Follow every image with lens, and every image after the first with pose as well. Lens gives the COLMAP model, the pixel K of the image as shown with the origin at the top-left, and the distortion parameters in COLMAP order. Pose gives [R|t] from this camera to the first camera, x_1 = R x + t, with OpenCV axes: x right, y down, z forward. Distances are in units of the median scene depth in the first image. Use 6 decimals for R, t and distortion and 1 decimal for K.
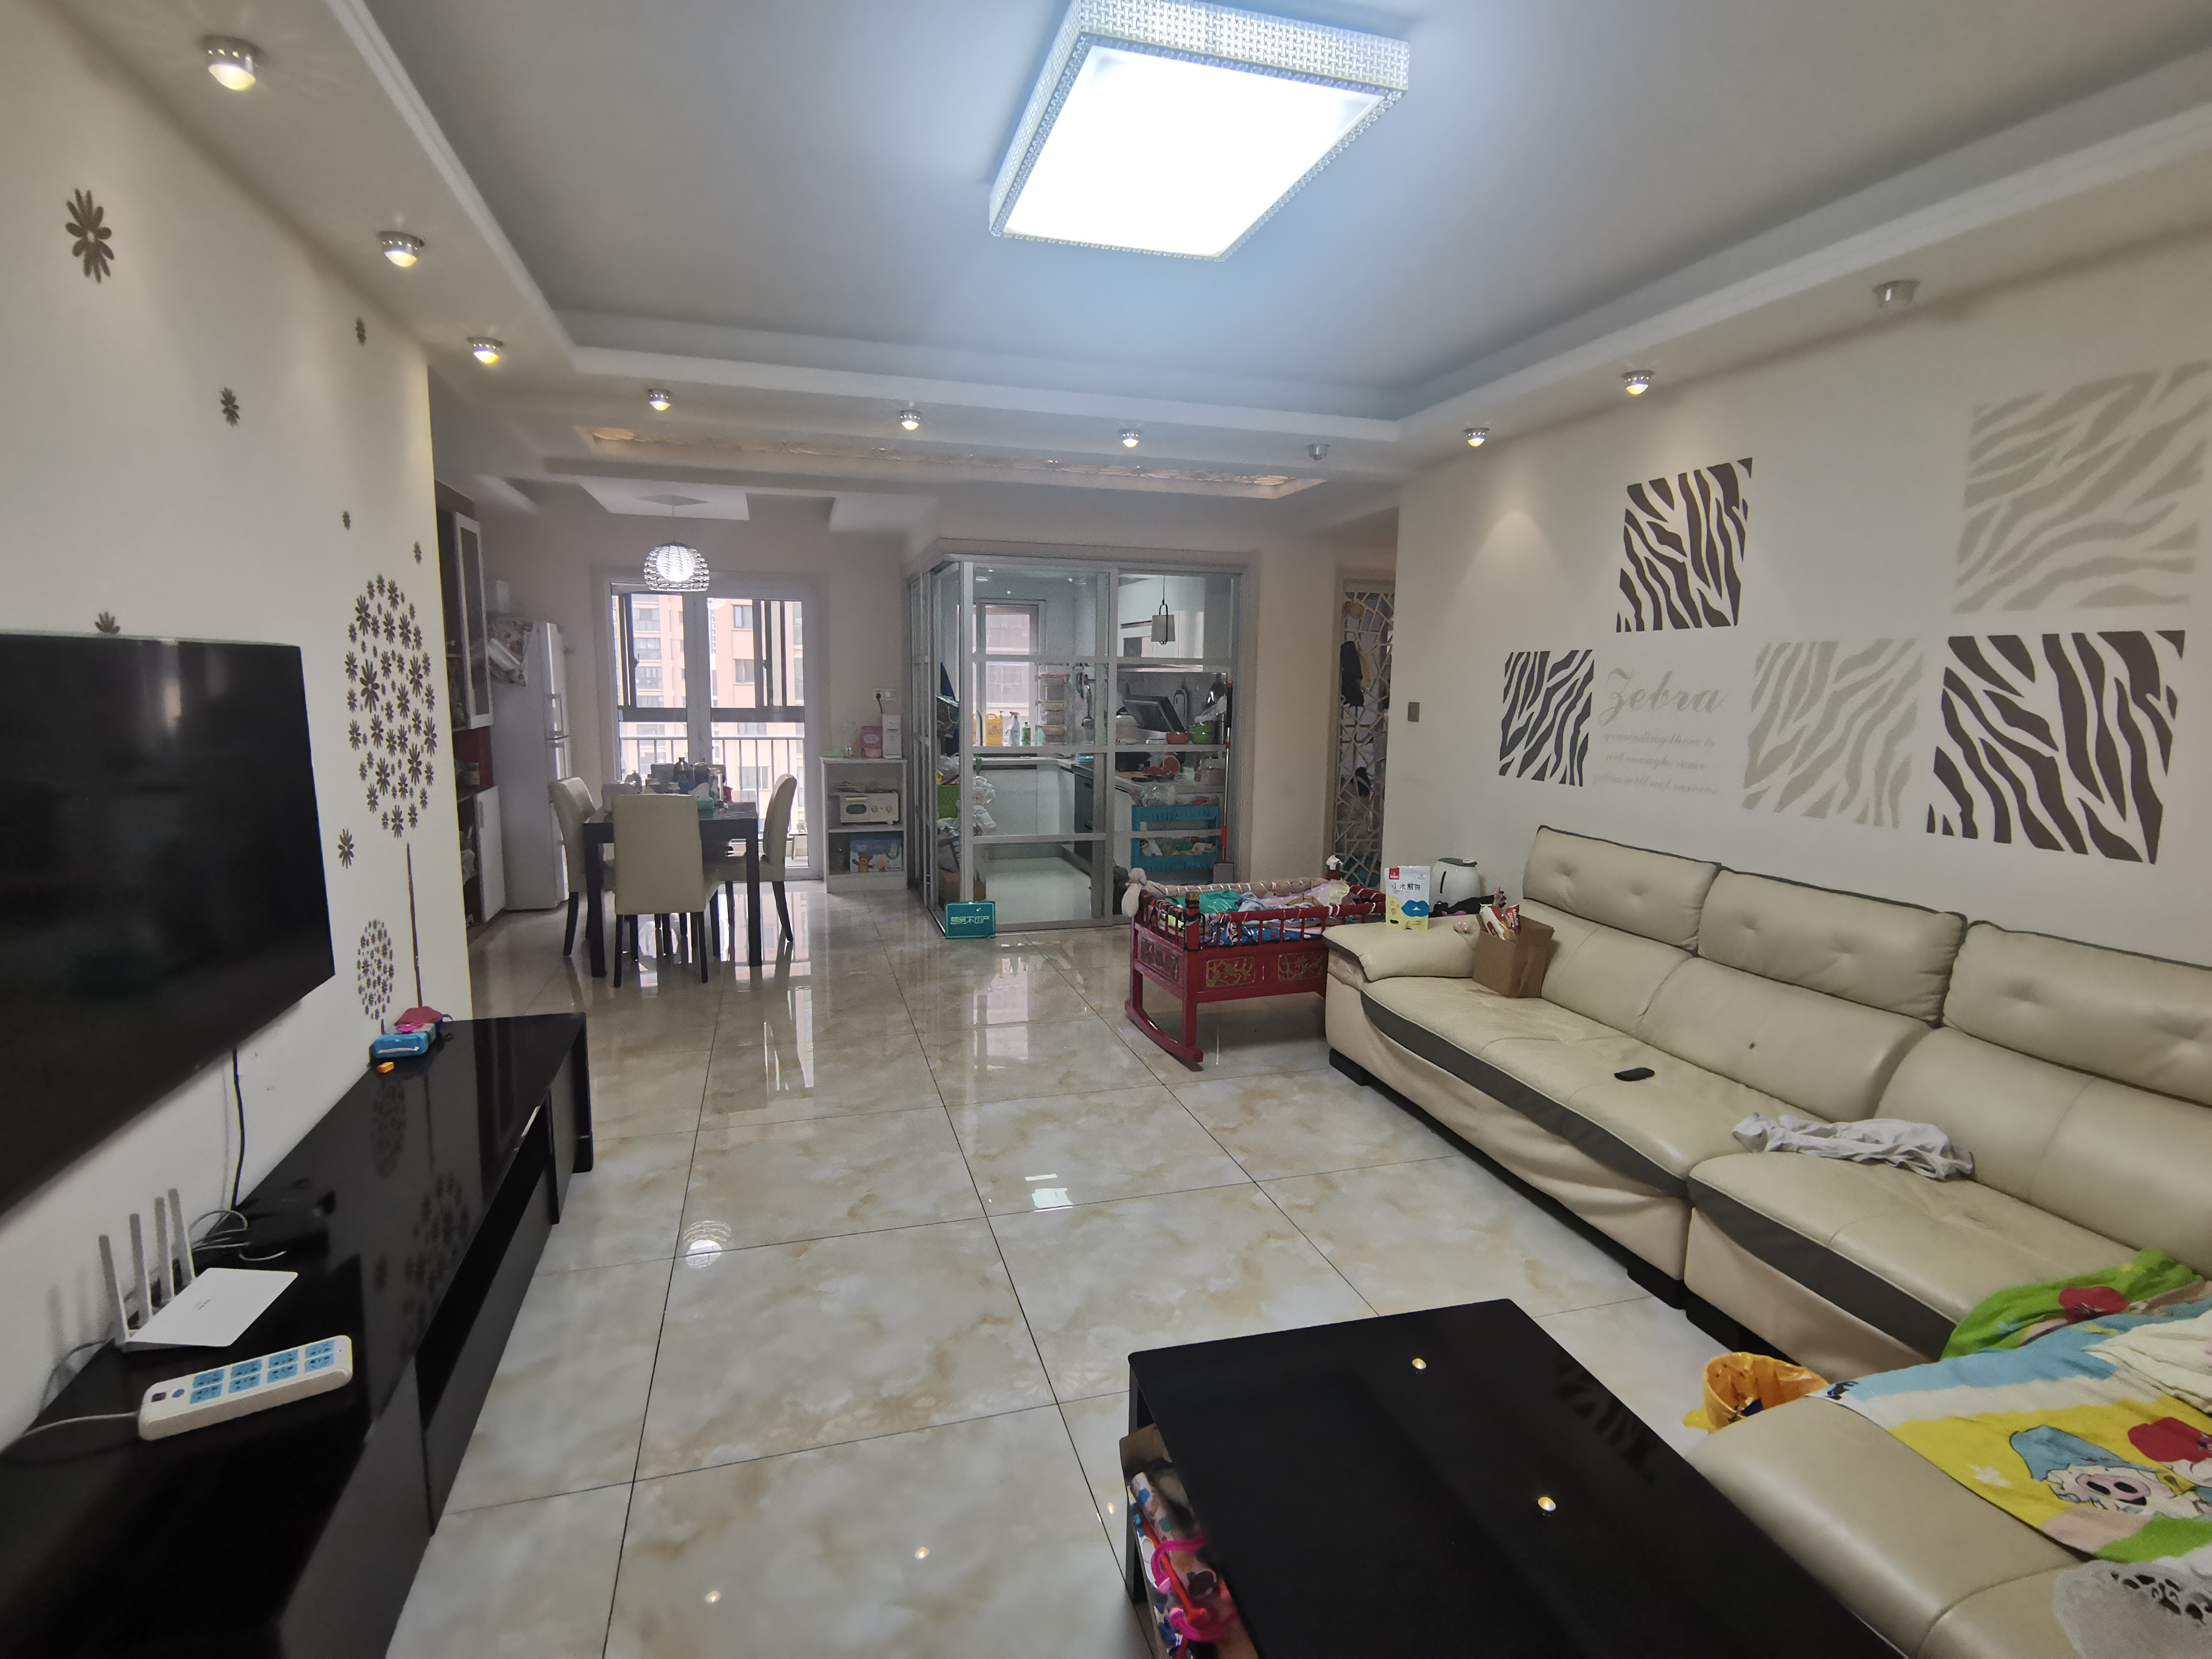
lens RADIAL K [[1083.0, 0, 1106.0], [0, 1083.0, 829.5], [0, 0, 1]] dist [0.019651, -0.023956]
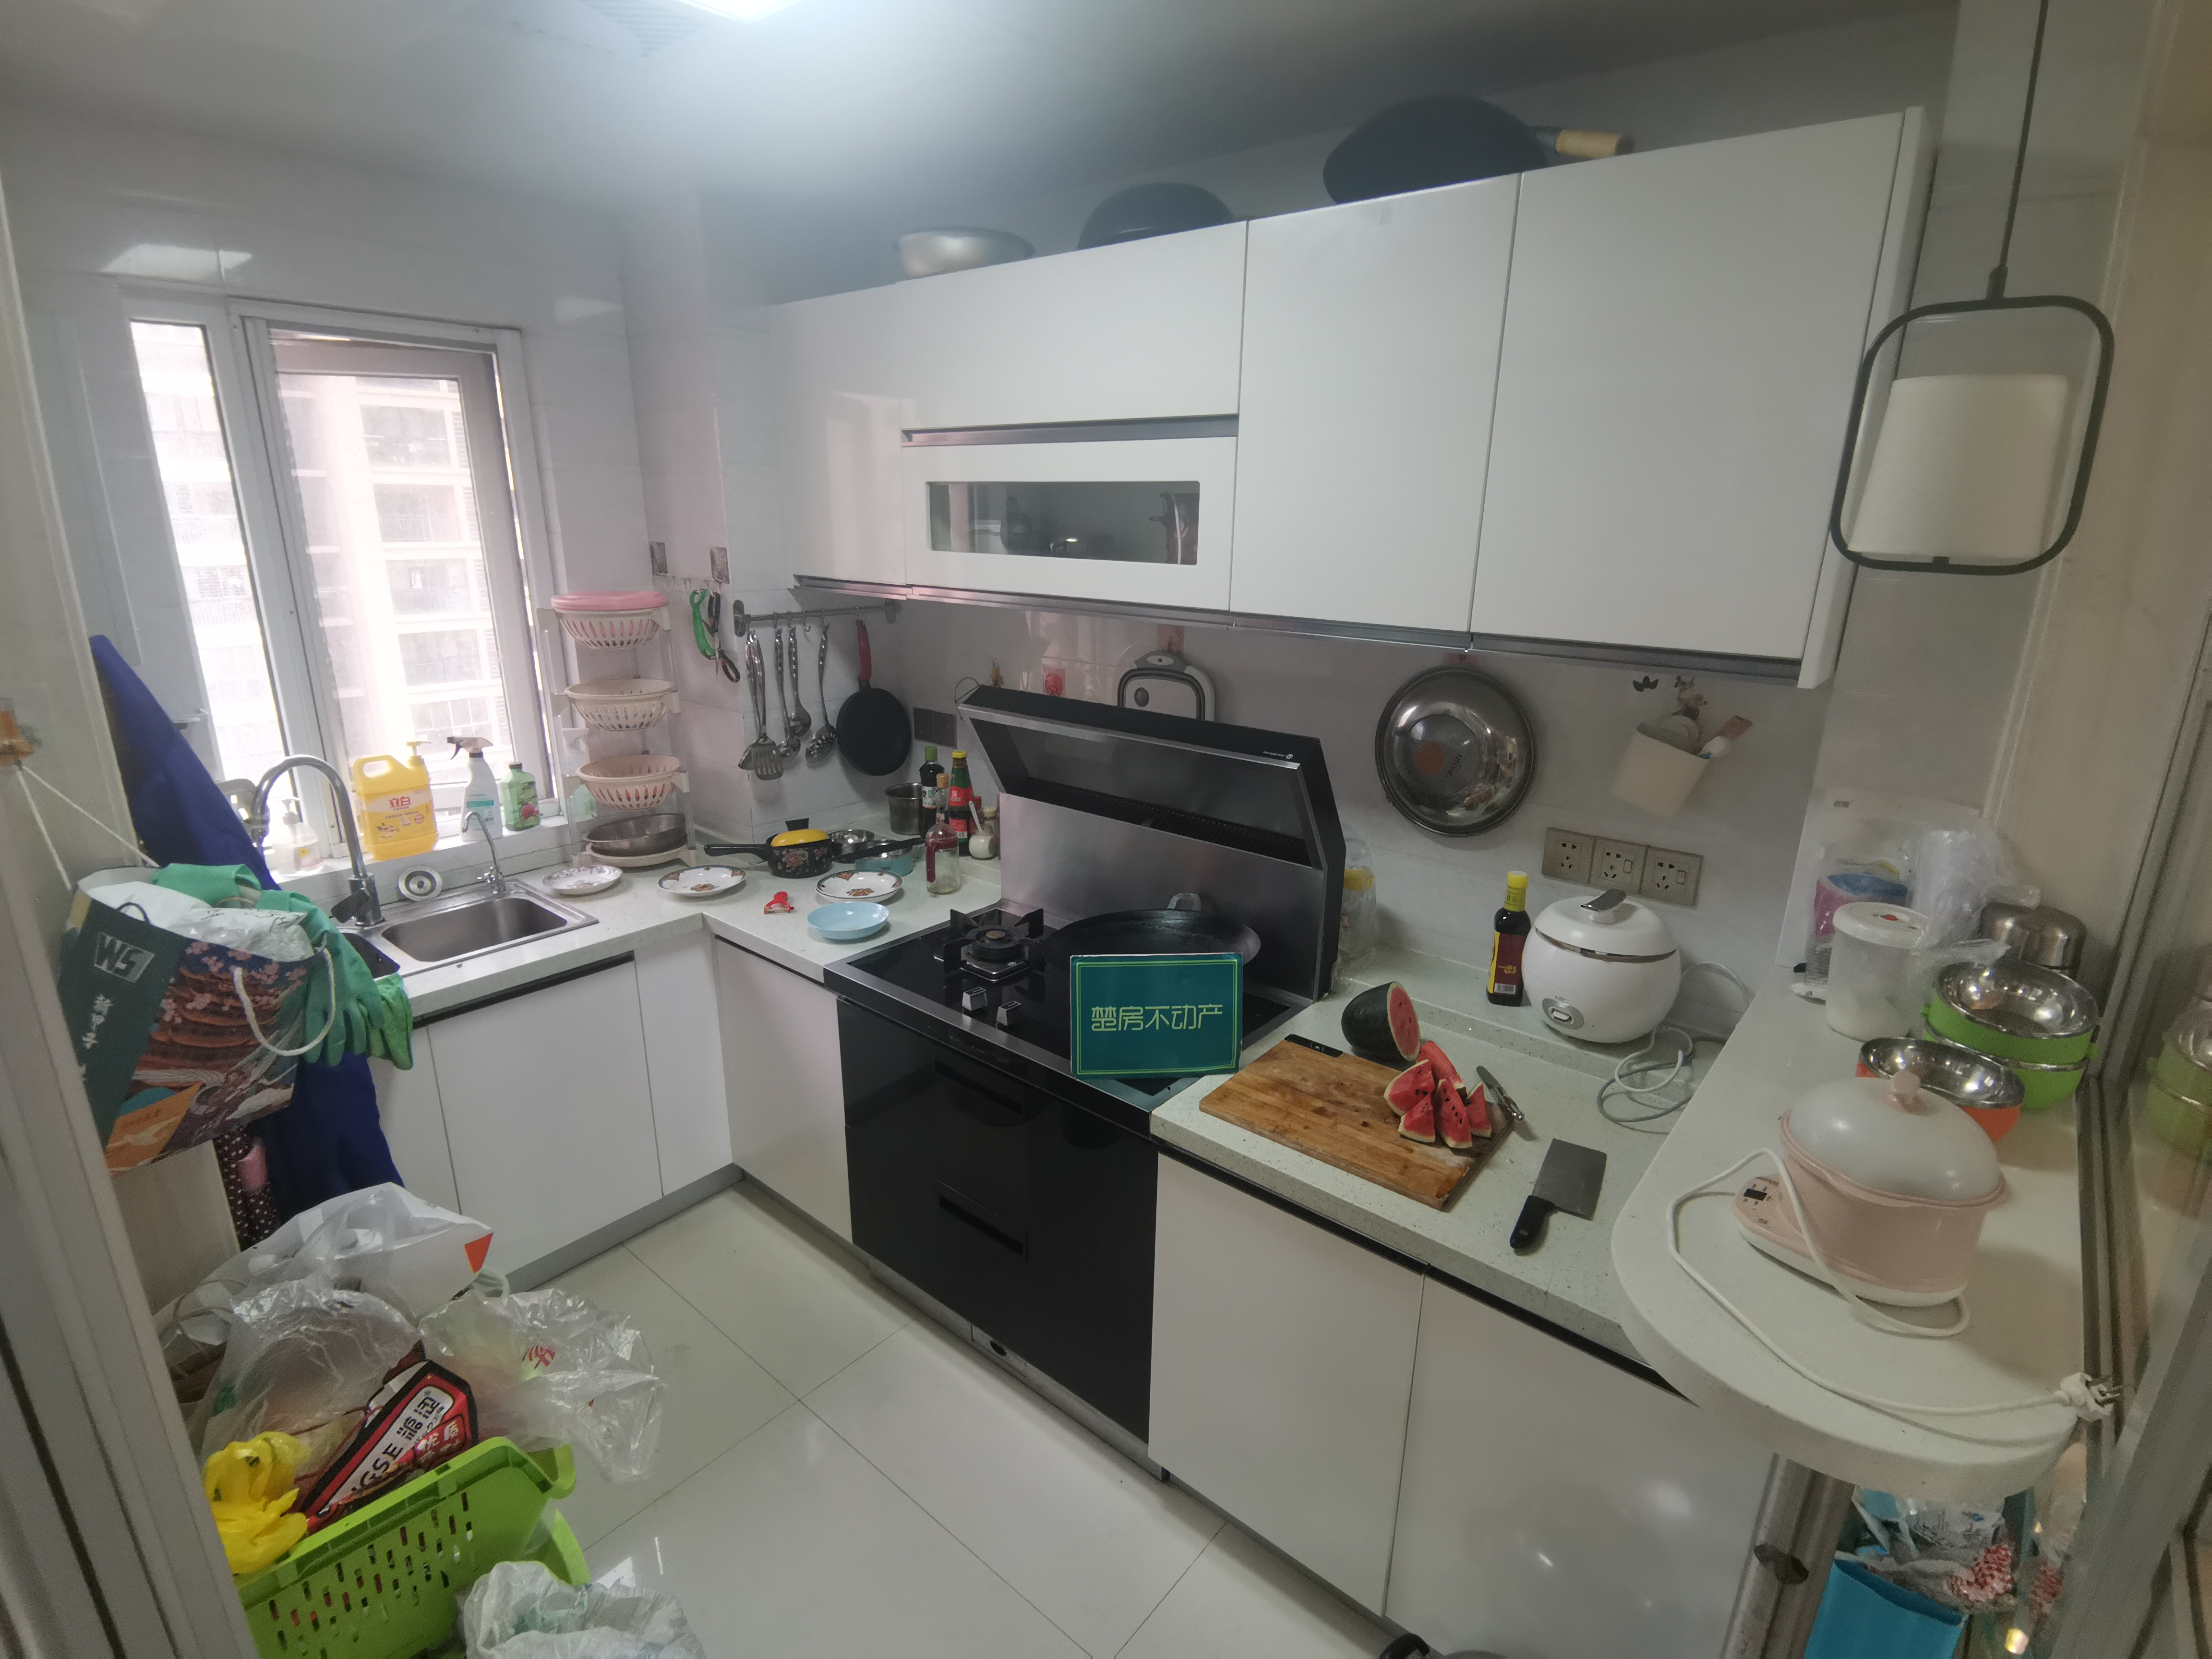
lens RADIAL K [[1083.0, 0, 1106.0], [0, 1083.0, 829.5], [0, 0, 1]] dist [0.019651, -0.023956]
pose [[0.835526, -0.162424, 0.524896, -0.145332], [0.074420, 0.979959, 0.184777, -0.184091], [-0.544388, -0.115323, 0.830868, 0.984333]]
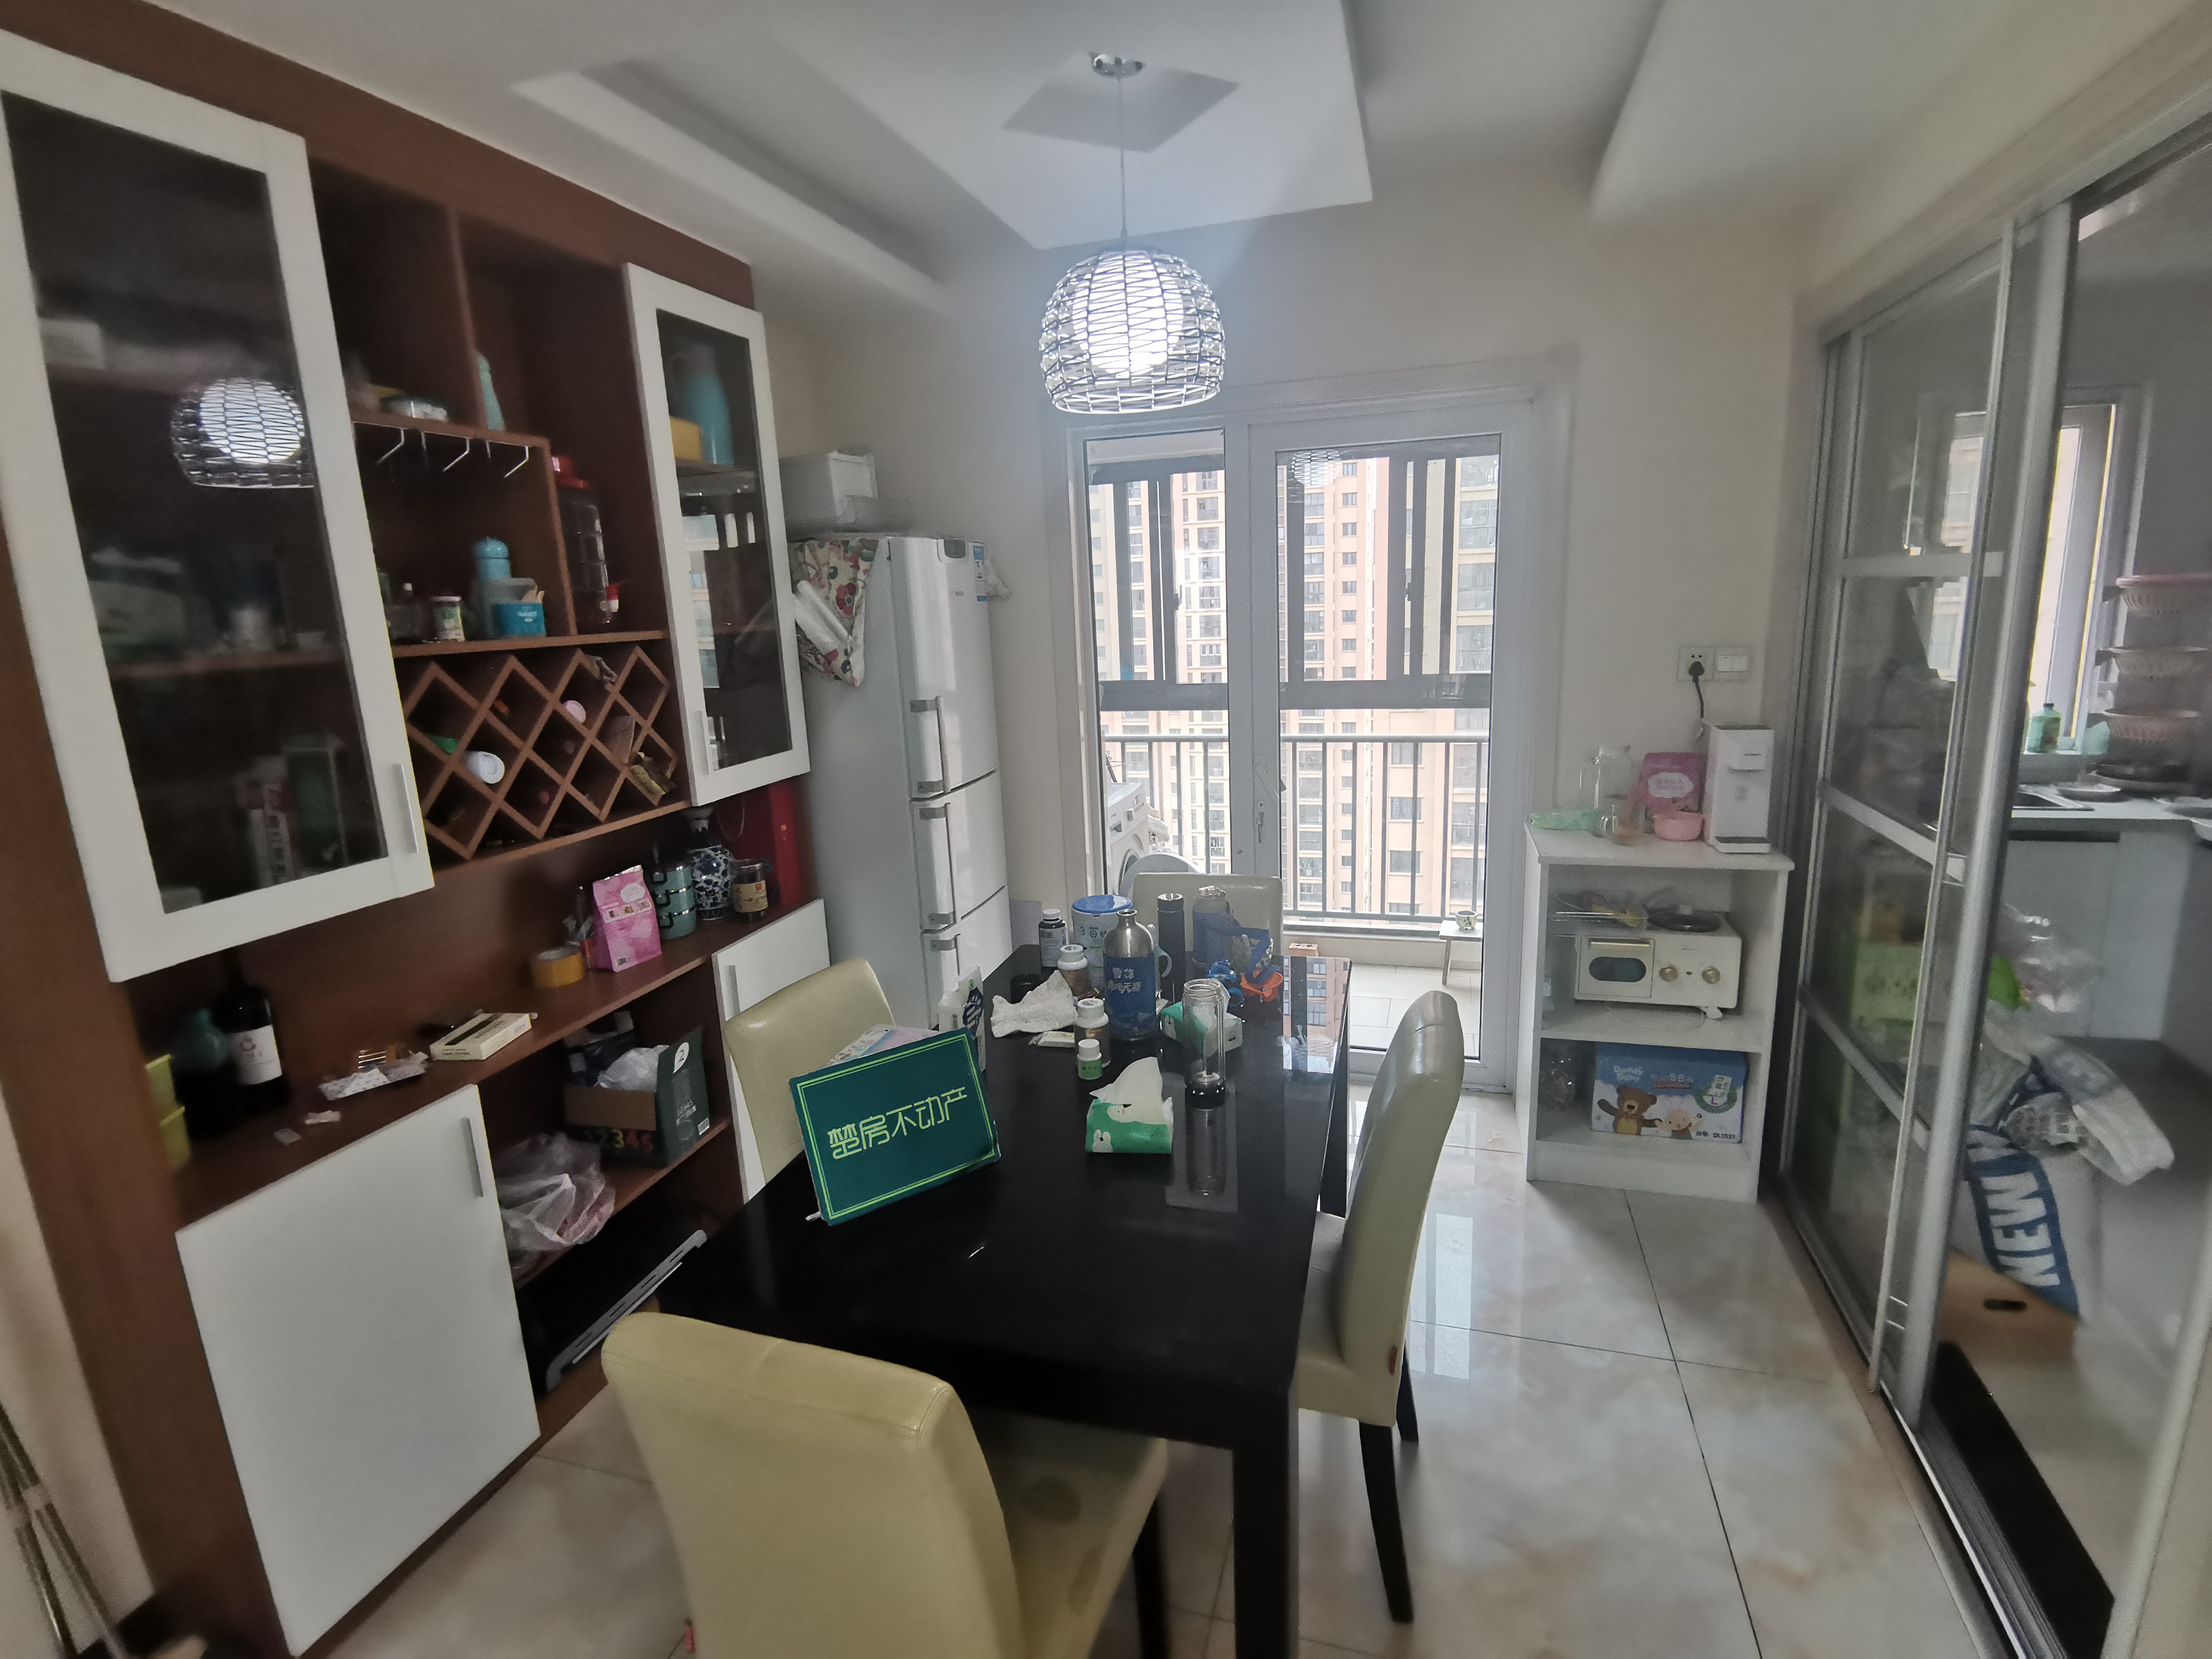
lens RADIAL K [[1083.0, 0, 1106.0], [0, 1083.0, 829.5], [0, 0, 1]] dist [0.019651, -0.023956]
pose [[0.832751, 0.069937, -0.549213, -0.208588], [-0.023541, 0.995565, 0.091082, -0.119623], [0.553148, -0.062919, 0.830704, 0.701427]]
